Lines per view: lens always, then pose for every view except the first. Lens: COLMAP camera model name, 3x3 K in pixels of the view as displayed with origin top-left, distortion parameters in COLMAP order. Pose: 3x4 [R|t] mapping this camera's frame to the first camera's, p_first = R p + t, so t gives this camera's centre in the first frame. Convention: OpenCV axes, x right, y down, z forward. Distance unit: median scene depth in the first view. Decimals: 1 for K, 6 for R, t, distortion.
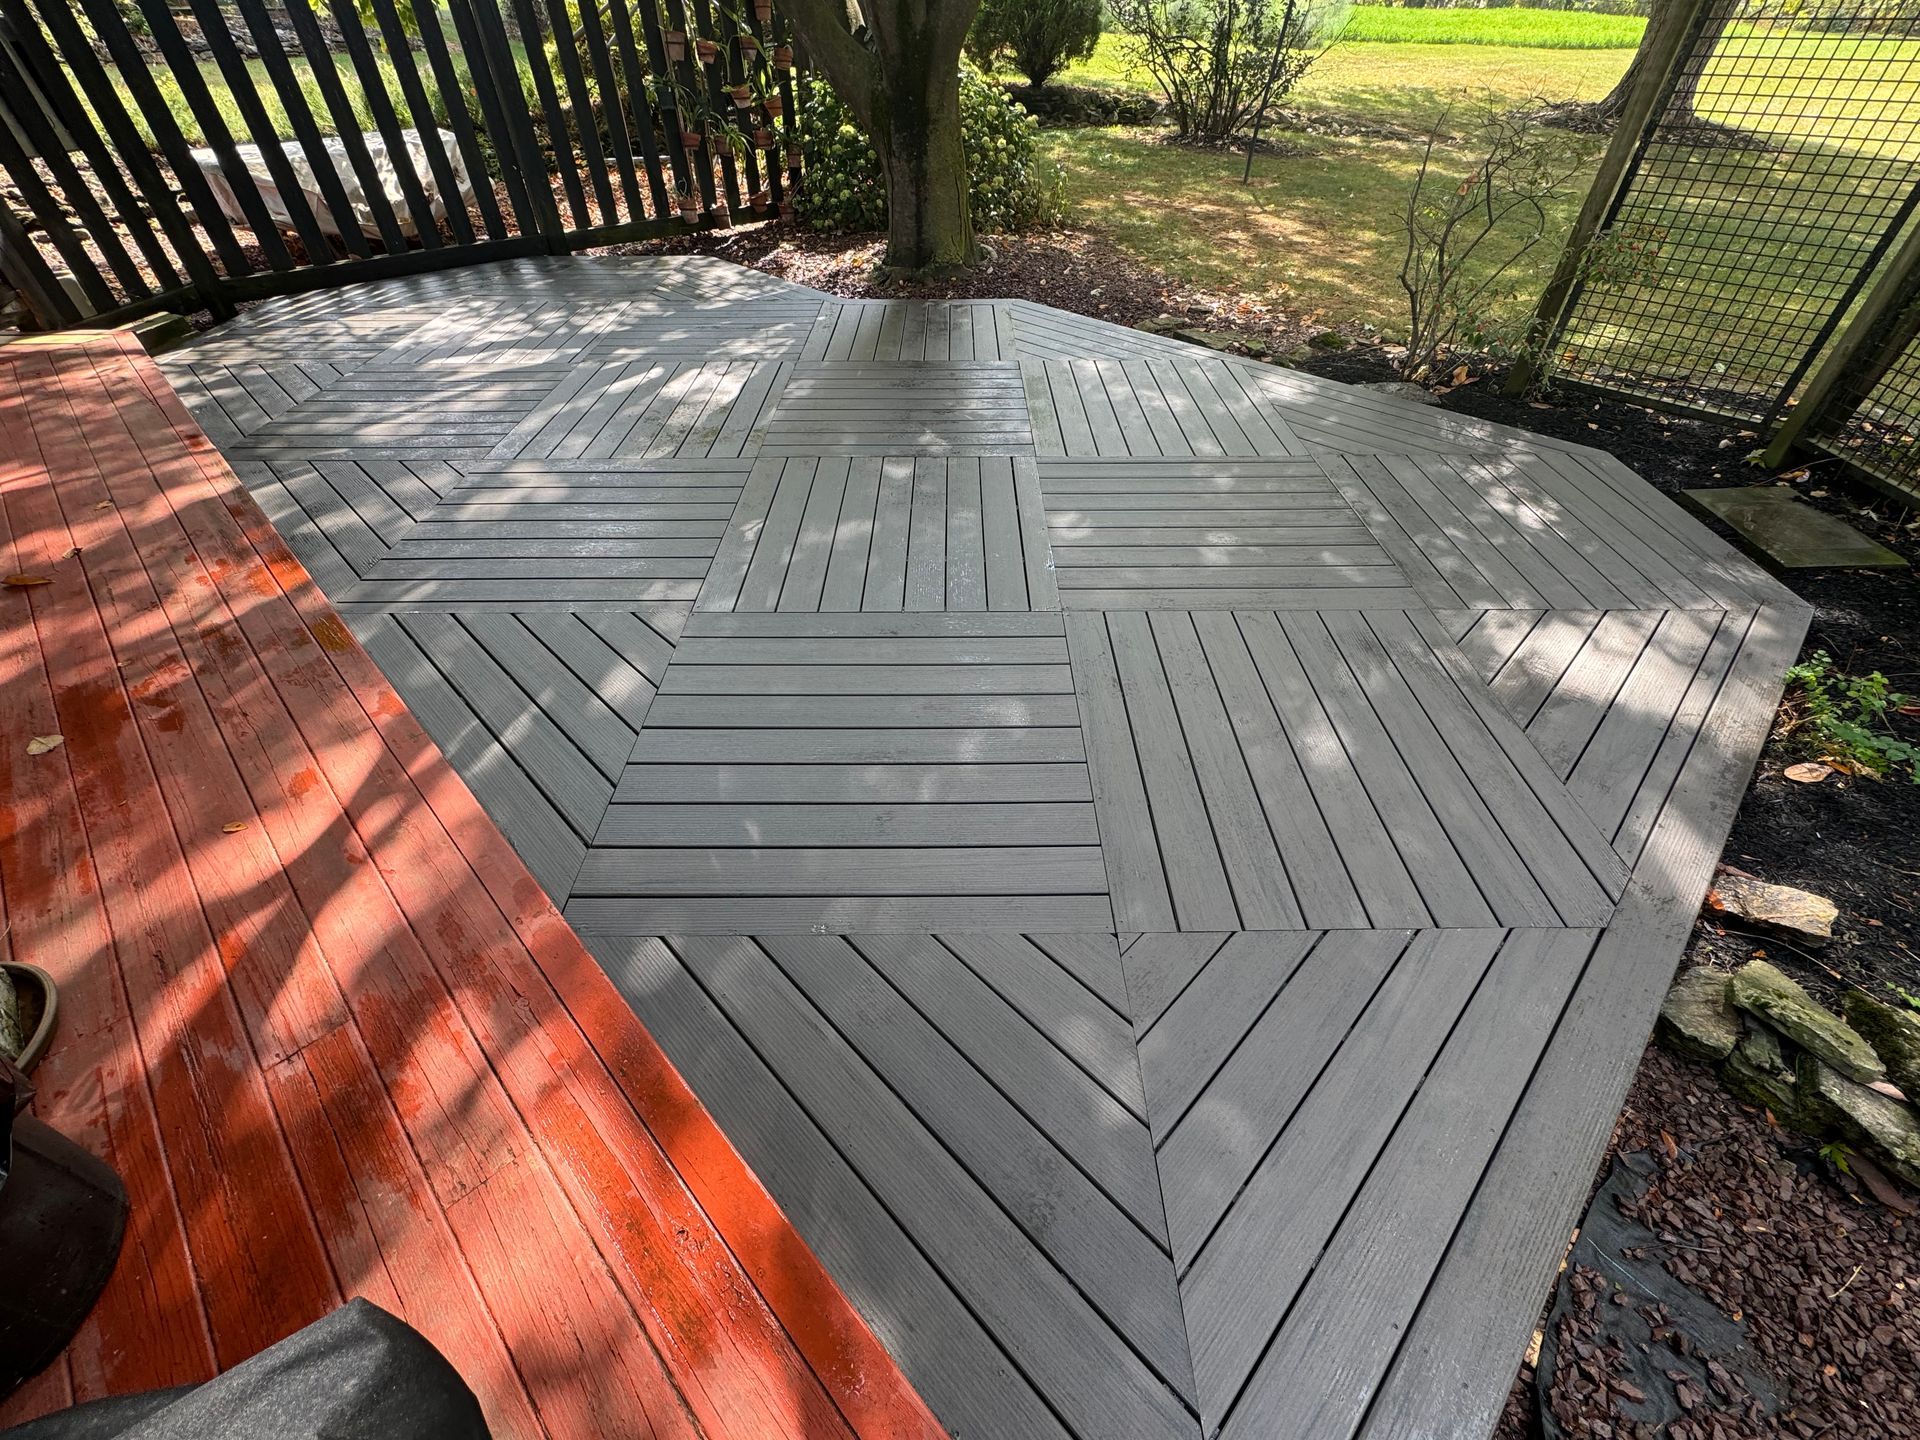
lens RADIAL K [[803.7, 0, 962.1], [0, 803.7, 711.7], [0, 0, 1]] dist [-0.000981, 0.000246]
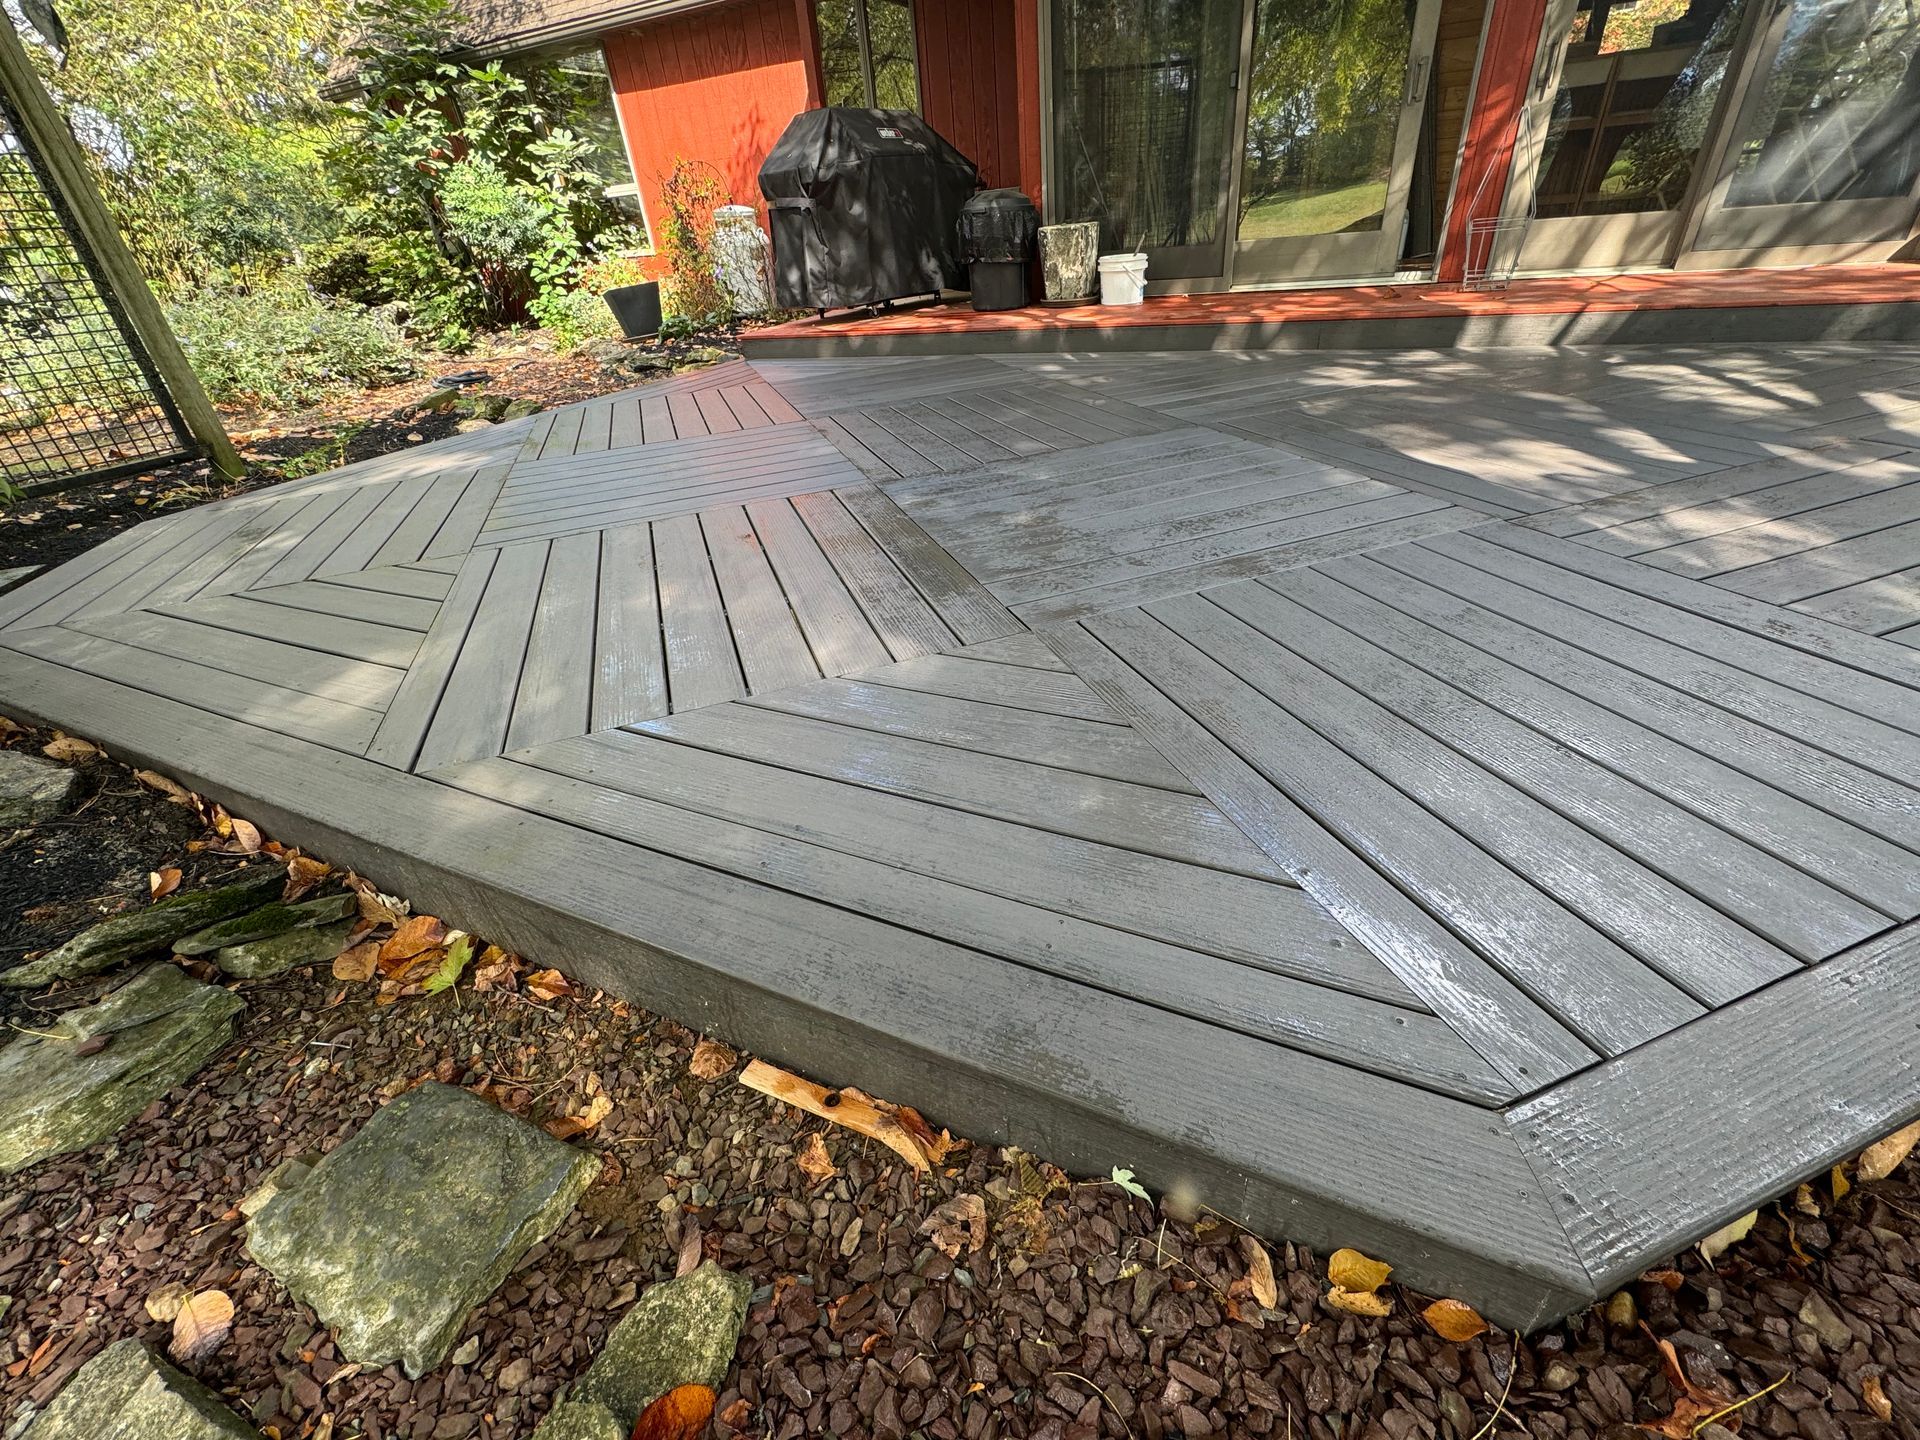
lens RADIAL K [[803.7, 0, 962.1], [0, 803.7, 711.7], [0, 0, 1]] dist [-0.000981, 0.000246]
pose [[-0.944405, 0.231618, -0.233353, 0.256121], [-0.153011, 0.318579, 0.935465, -1.013282], [0.291011, 0.919163, -0.265428, 1.501281]]
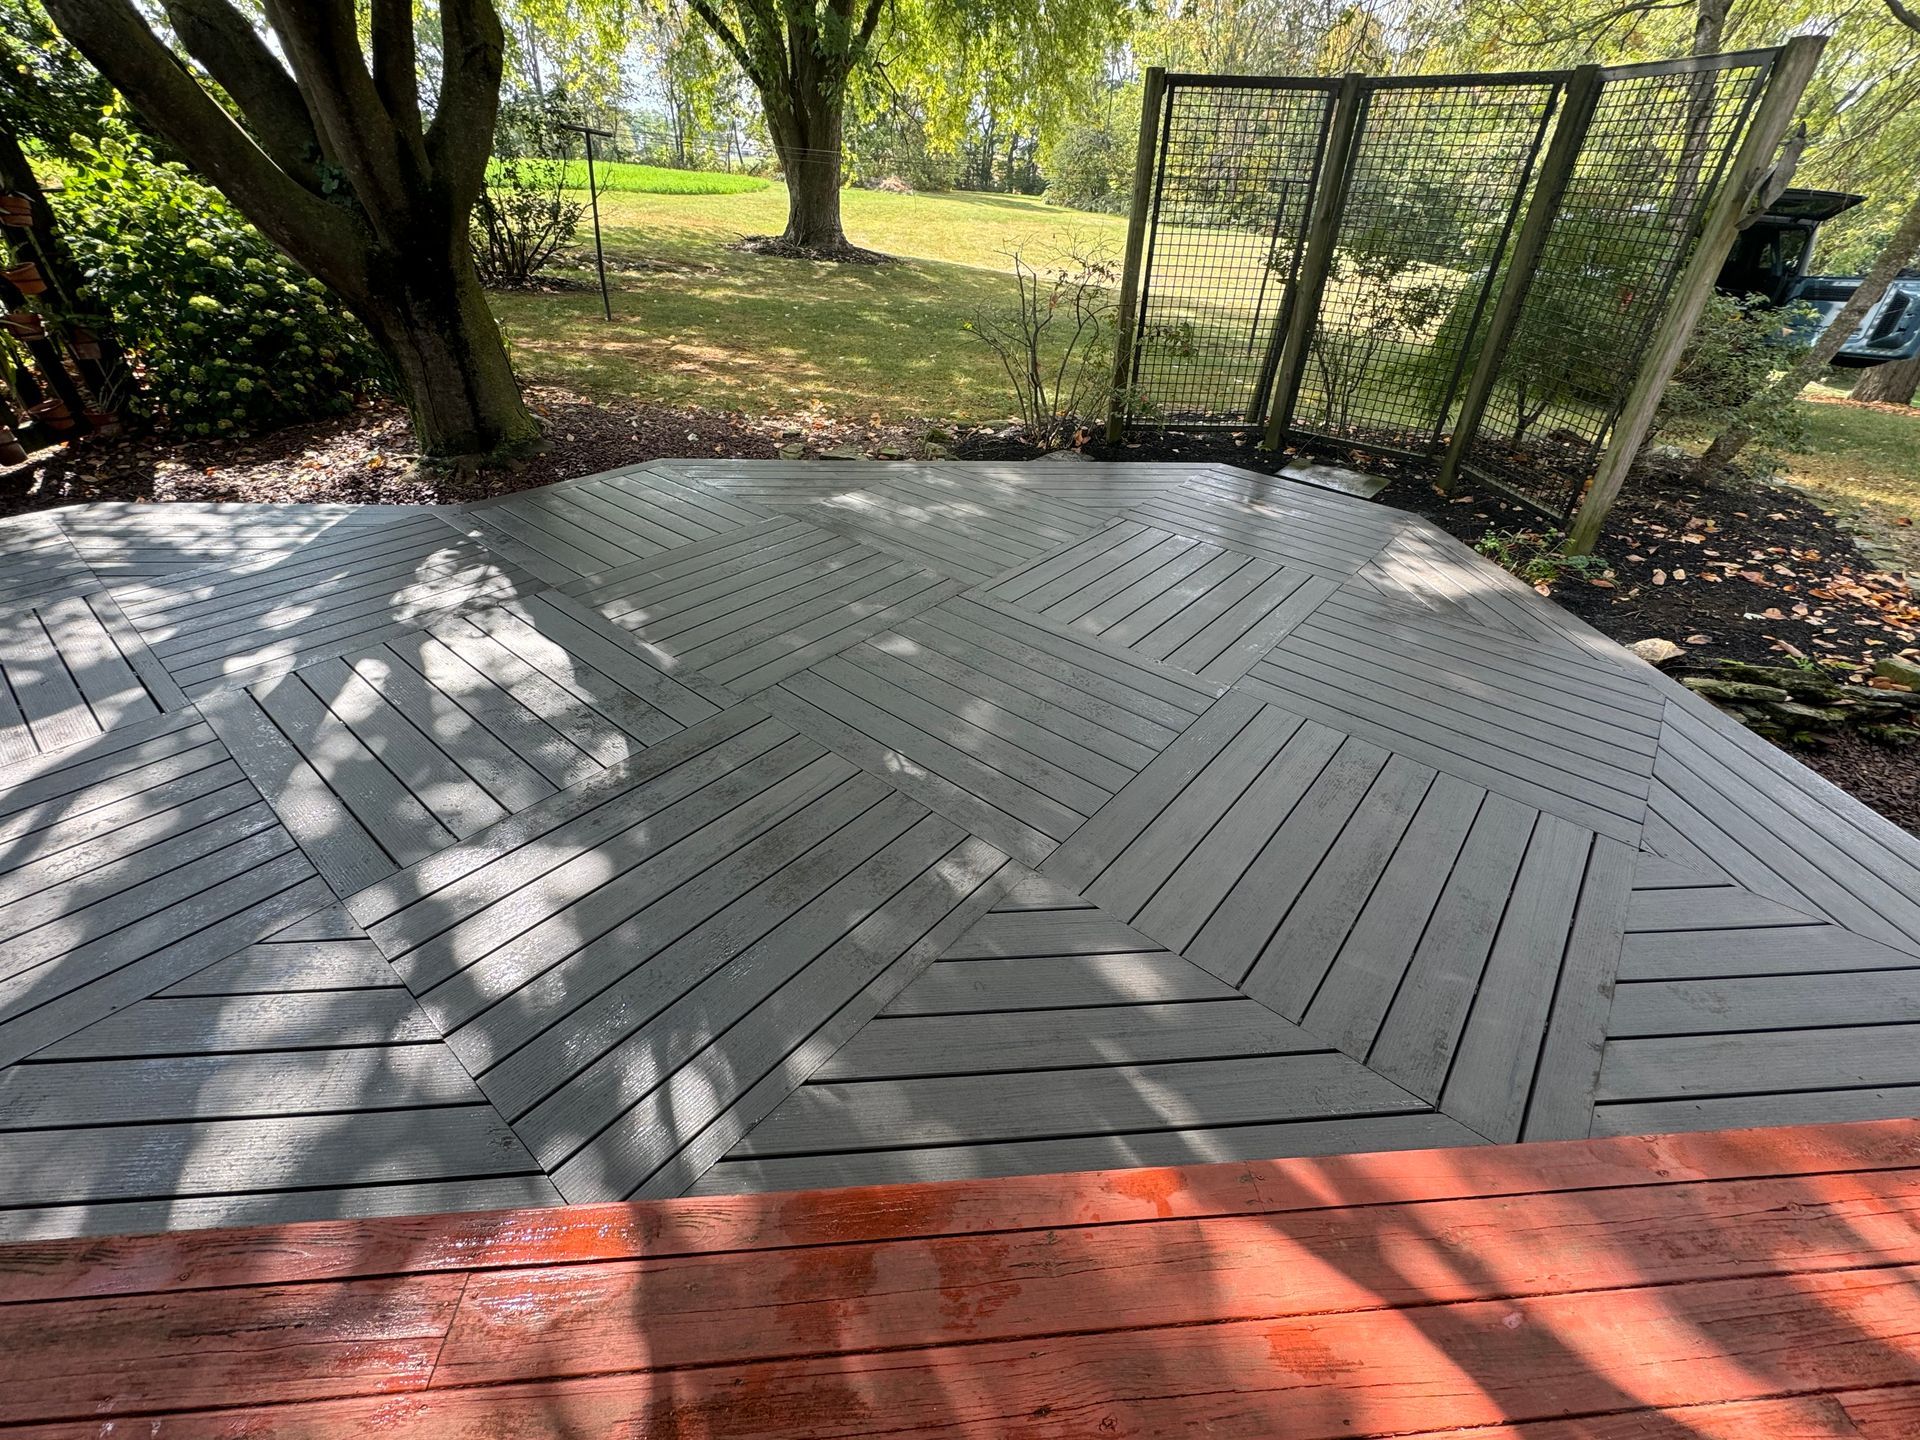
lens RADIAL K [[803.7, 0, 962.1], [0, 803.7, 711.7], [0, 0, 1]] dist [-0.000981, 0.000246]
pose [[0.649663, -0.406747, 0.642257, -0.650617], [0.478279, 0.875367, 0.070584, -0.274684], [-0.590920, 0.261323, 0.763232, 0.311066]]
